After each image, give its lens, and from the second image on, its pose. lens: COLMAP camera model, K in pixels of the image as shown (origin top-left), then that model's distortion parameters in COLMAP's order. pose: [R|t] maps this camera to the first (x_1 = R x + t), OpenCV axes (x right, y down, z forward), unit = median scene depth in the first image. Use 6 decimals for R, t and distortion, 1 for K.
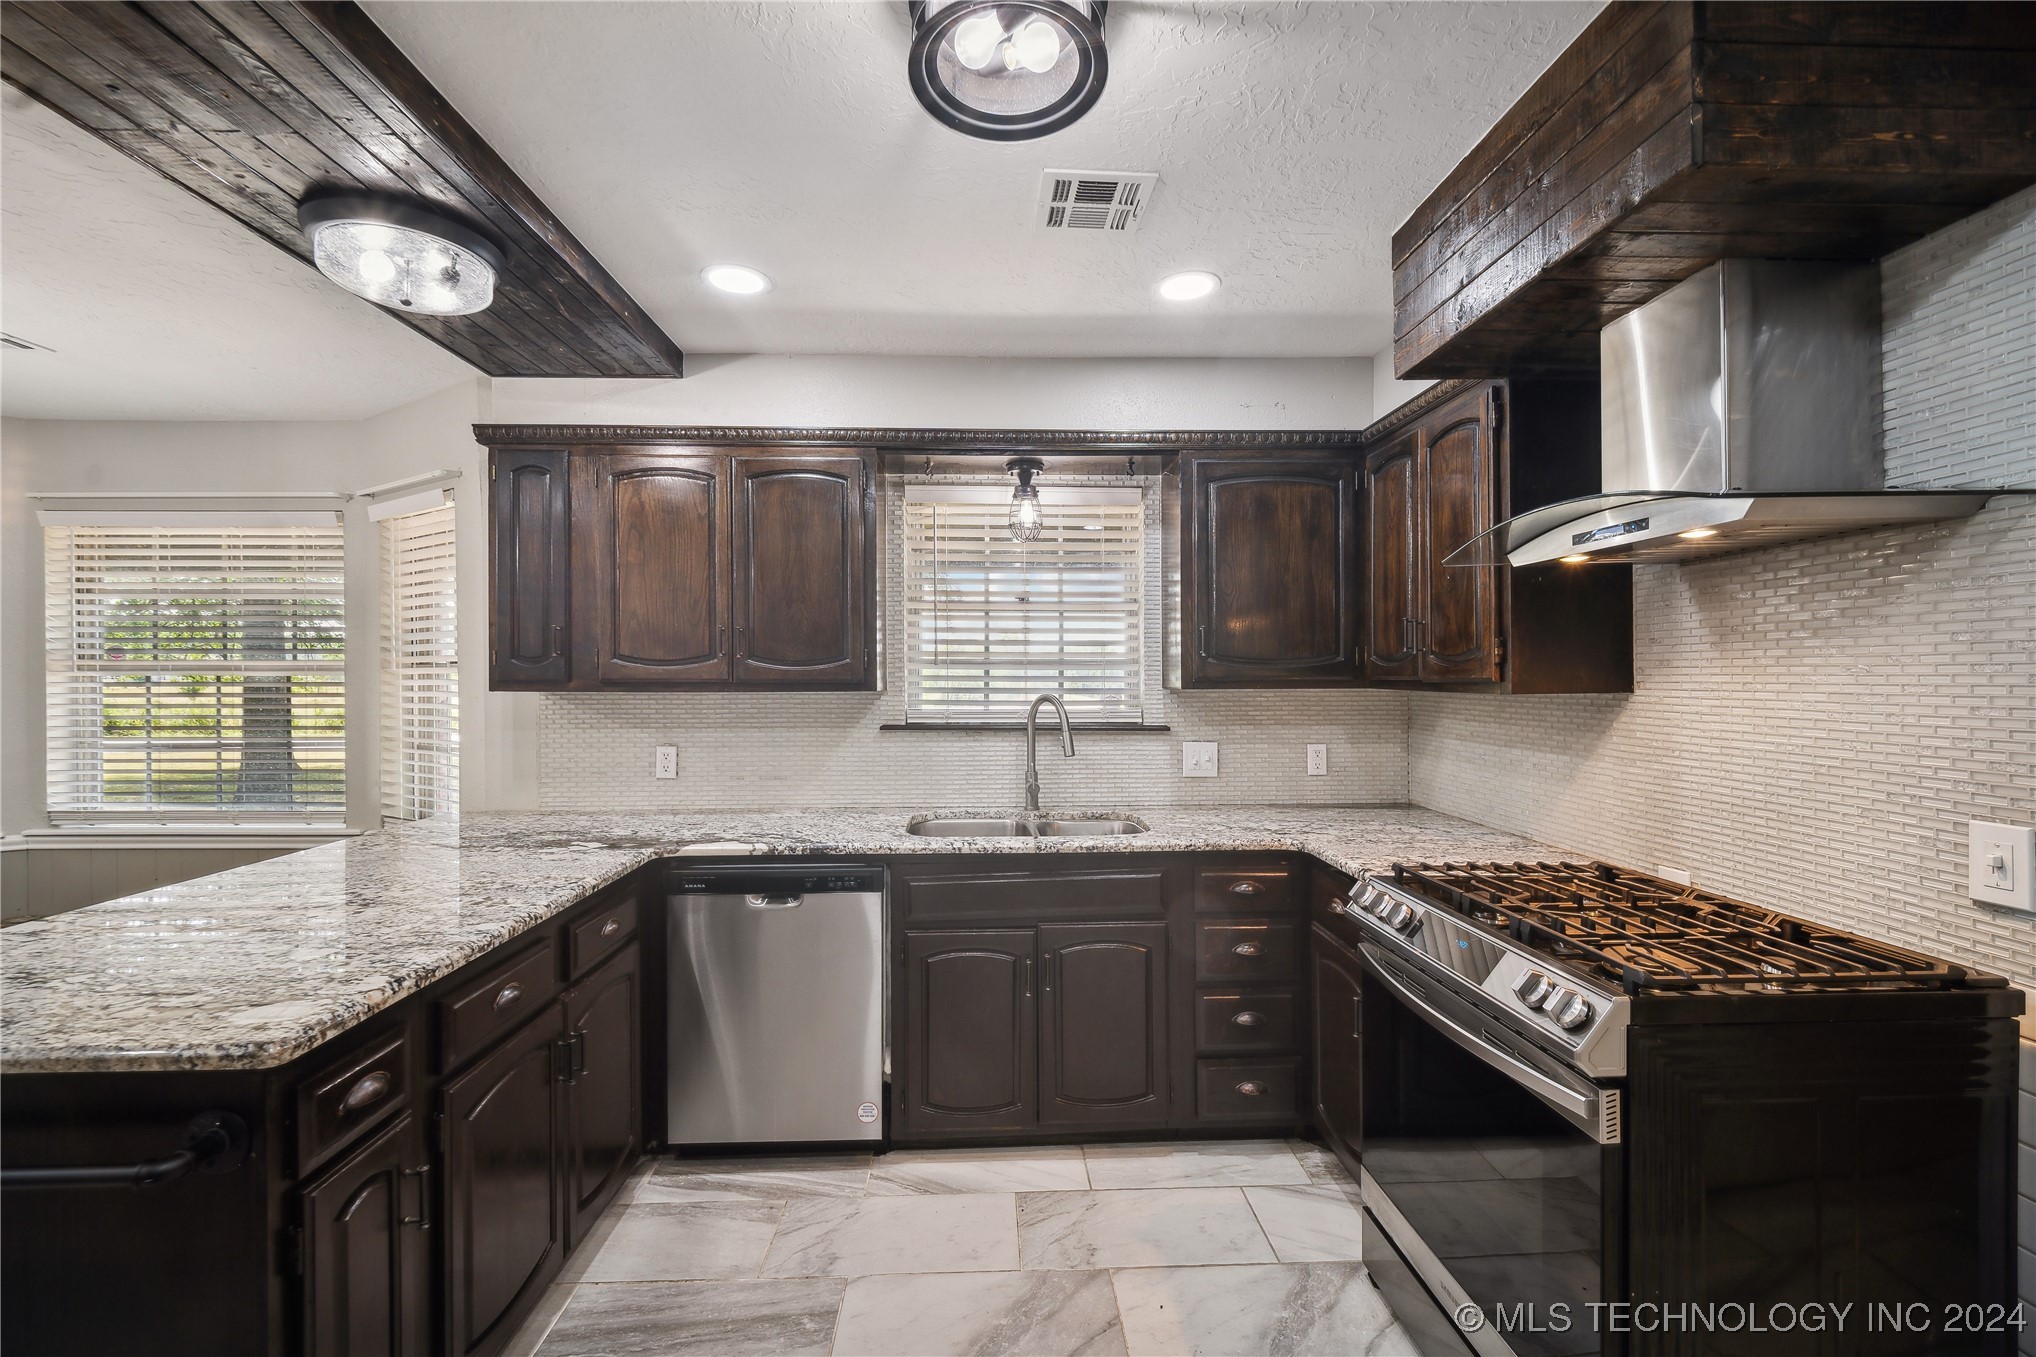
lens RADIAL K [[859.5, 0, 1011.2], [0, 859.5, 684.1], [0, 0, 1]] dist [0.010491, -0.001850]
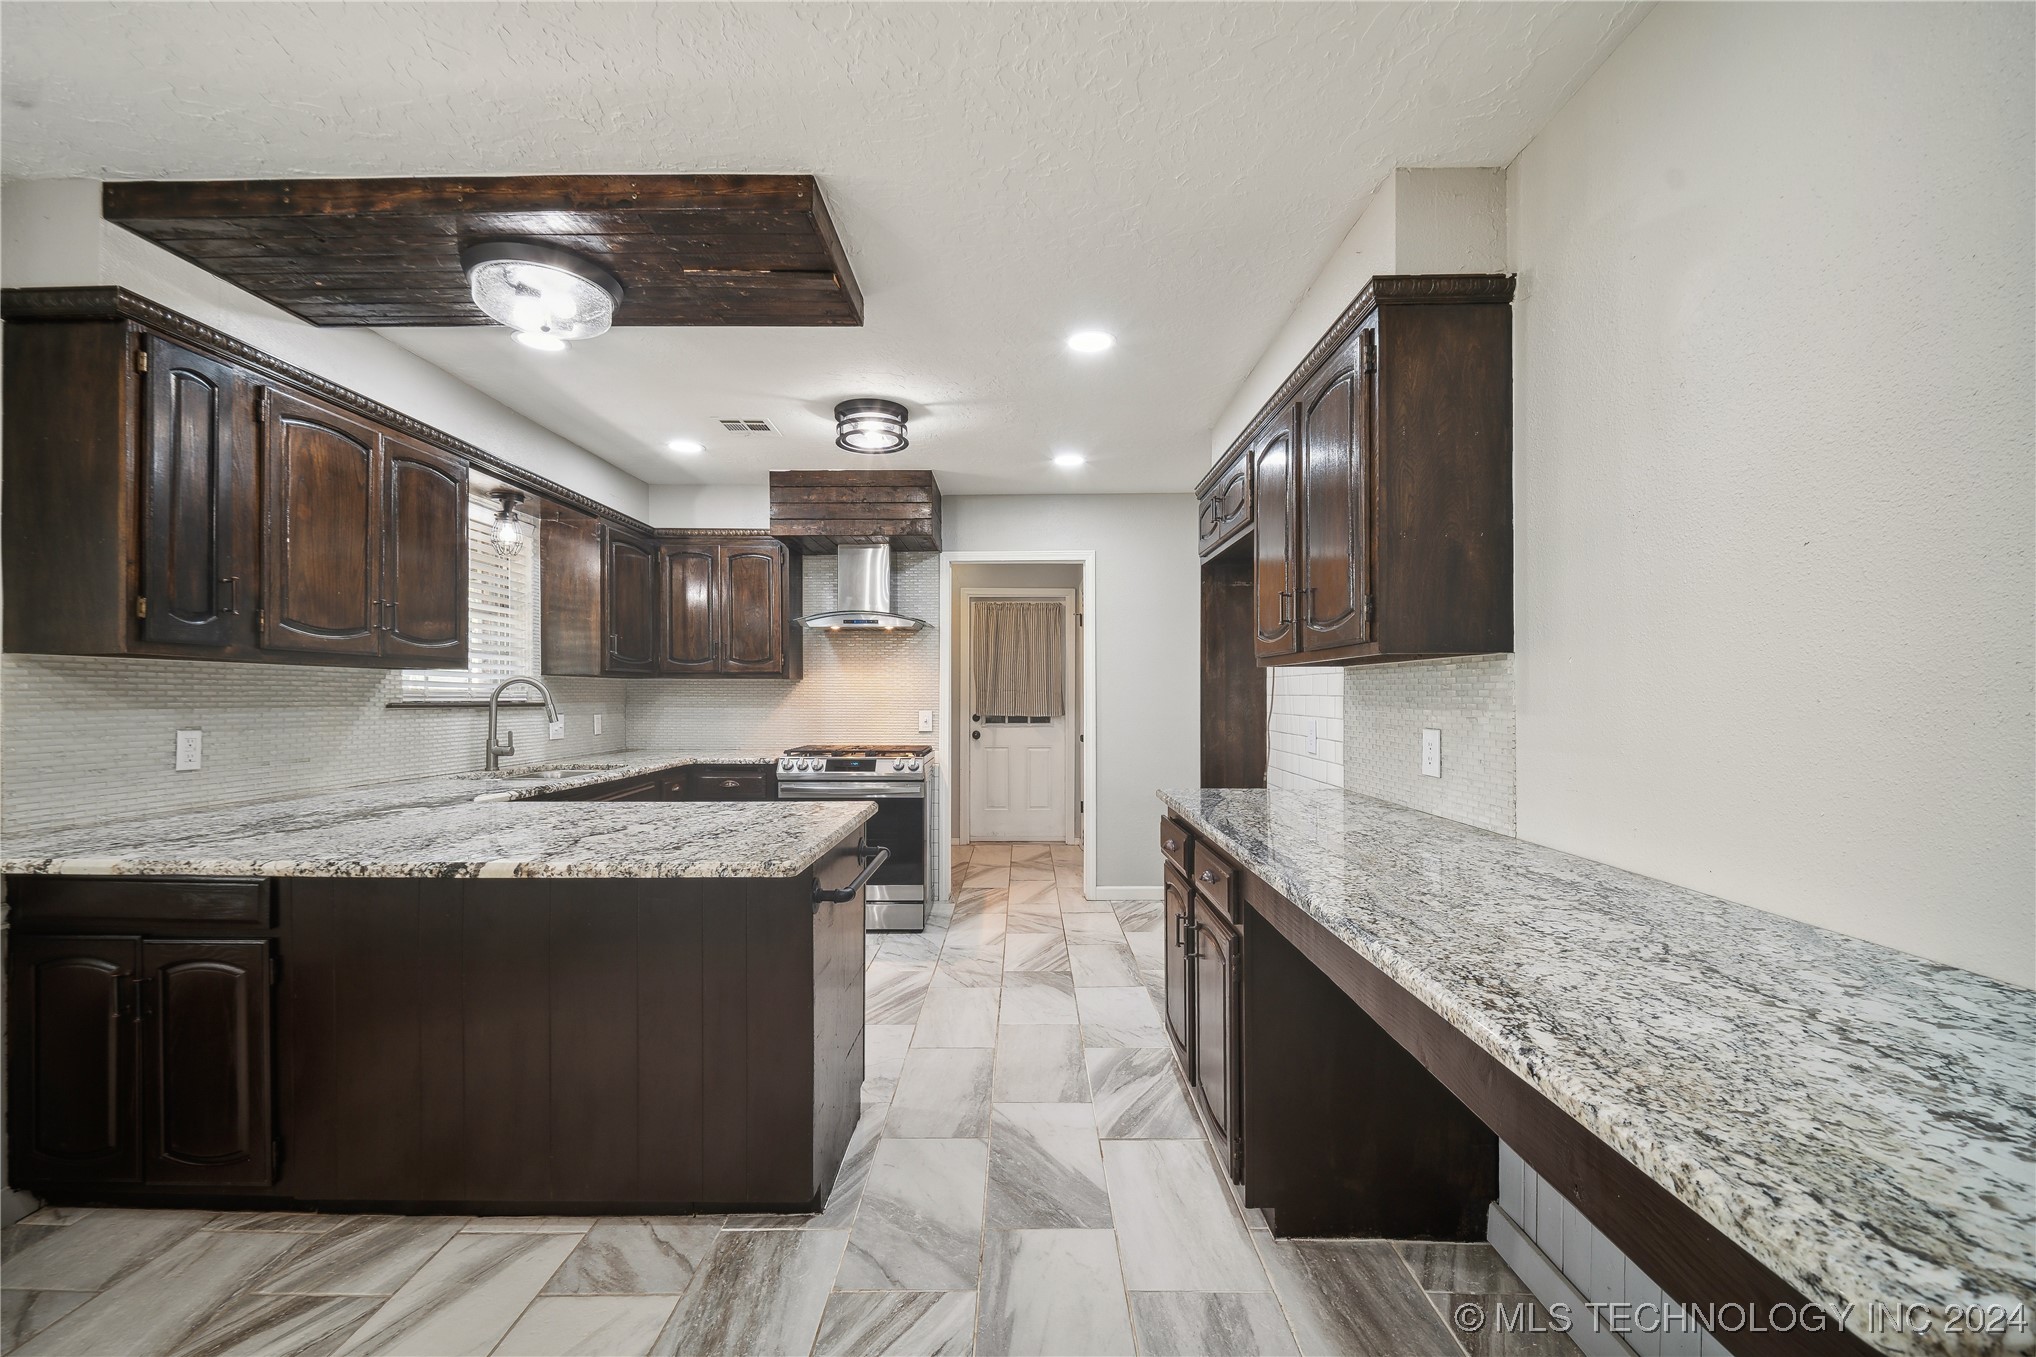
lens RADIAL K [[859.5, 0, 1004.8], [0, 859.5, 687.5], [0, 0, 1]] dist [0.010491, -0.001850]
pose [[0.060029, 0.012802, 0.998115, -1.199456], [0.002553, 0.999913, -0.012979, 0.045615], [-0.998193, 0.003327, 0.059991, 0.191721]]
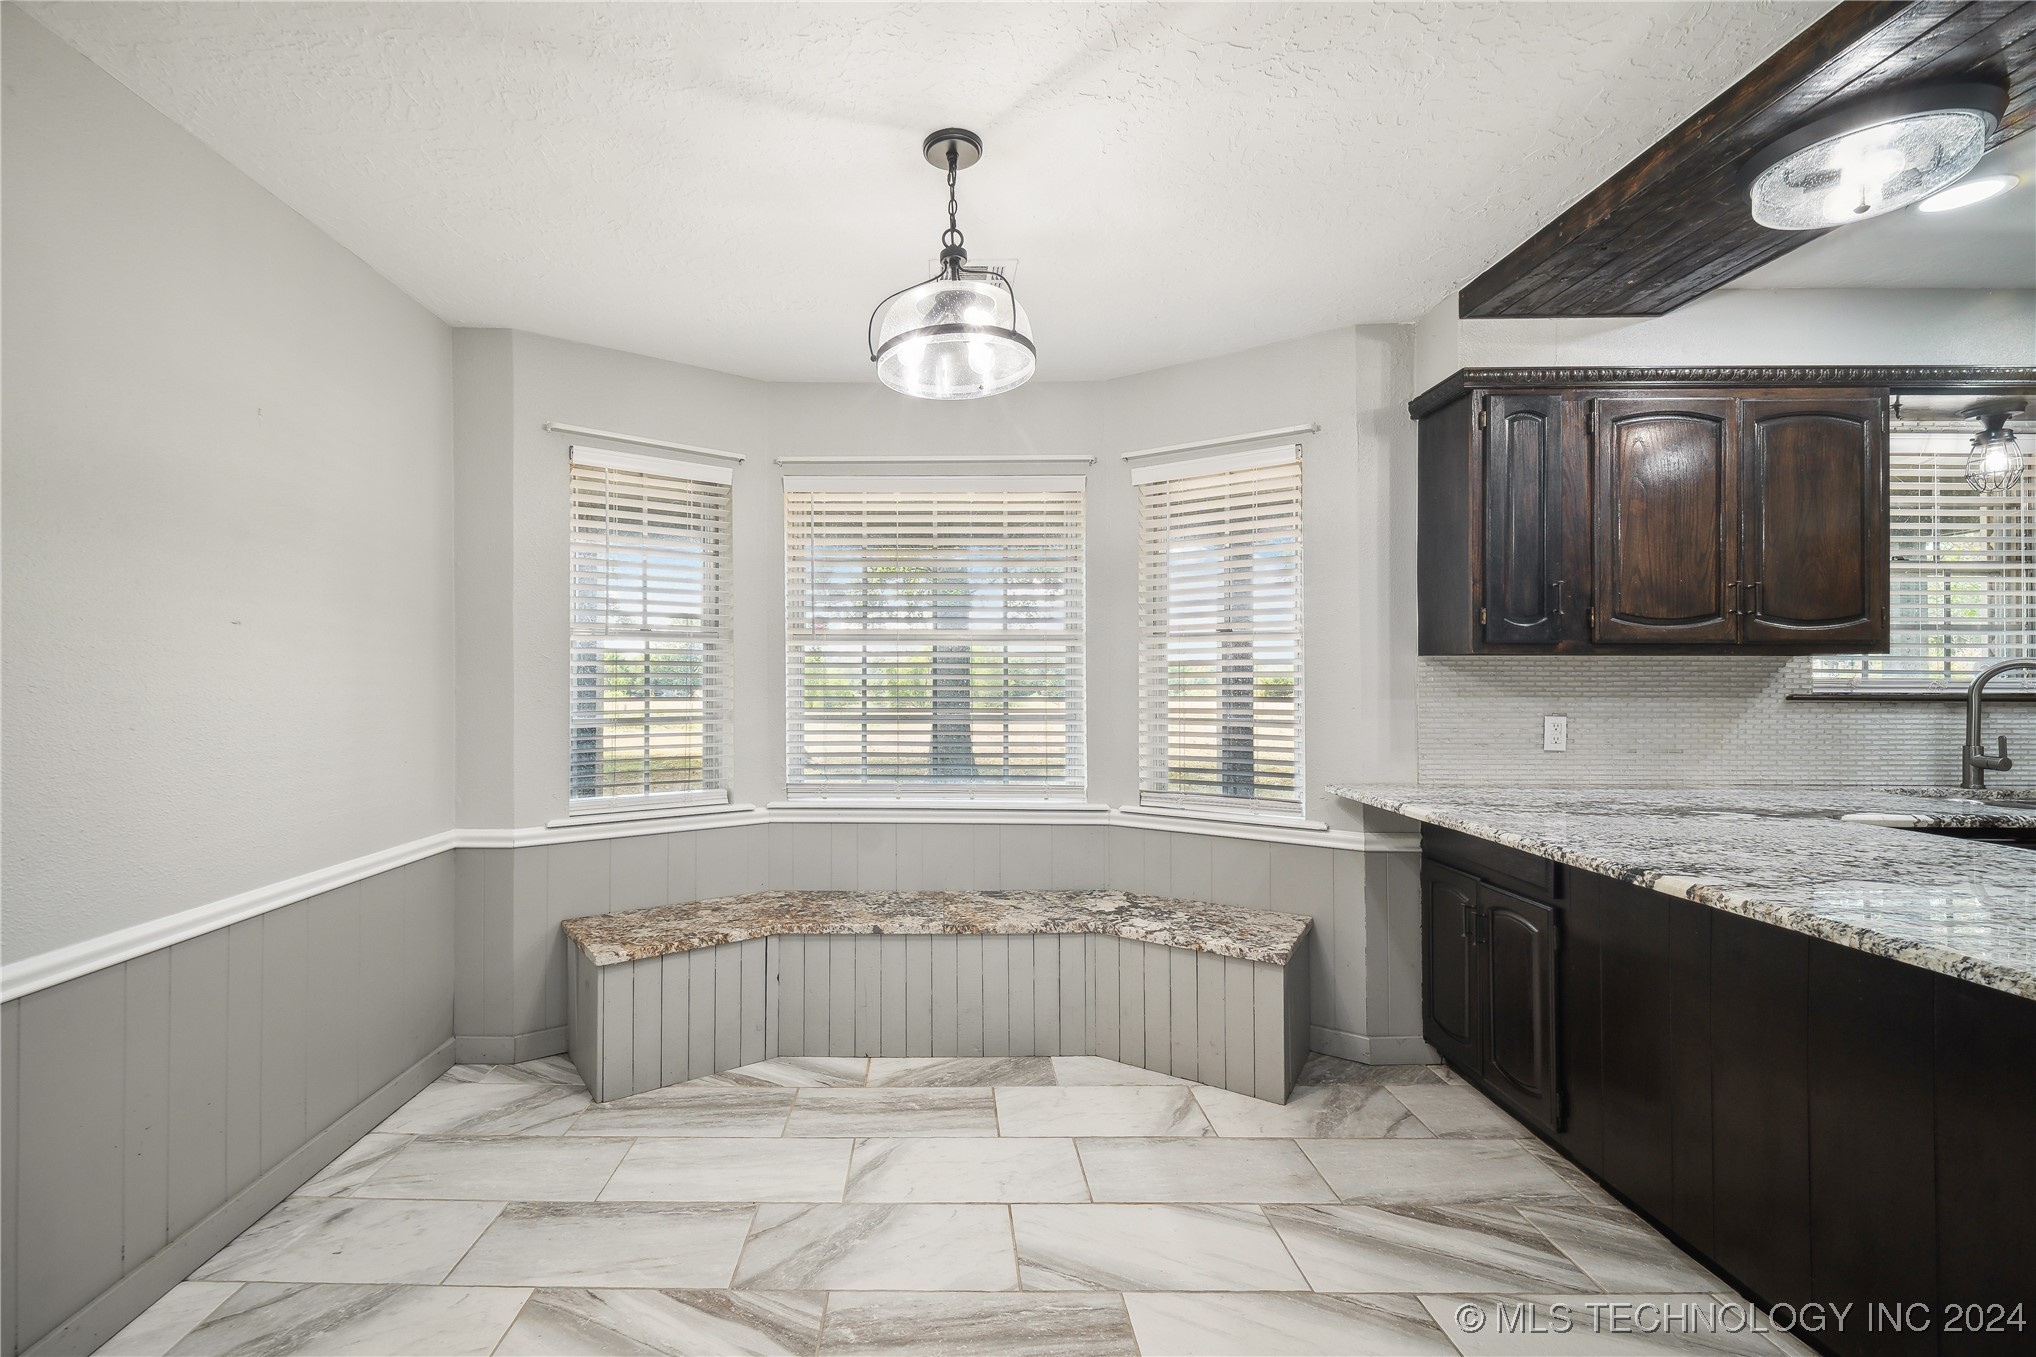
lens RADIAL K [[859.5, 0, 921.2], [0, 859.5, 667.6], [0, 0, 1]] dist [0.010491, -0.001850]
pose [[0.999370, 0.002941, -0.035356, -1.081718], [-0.003597, 0.999822, -0.018511, 0.040408], [0.035296, 0.018627, 0.999203, 0.042846]]
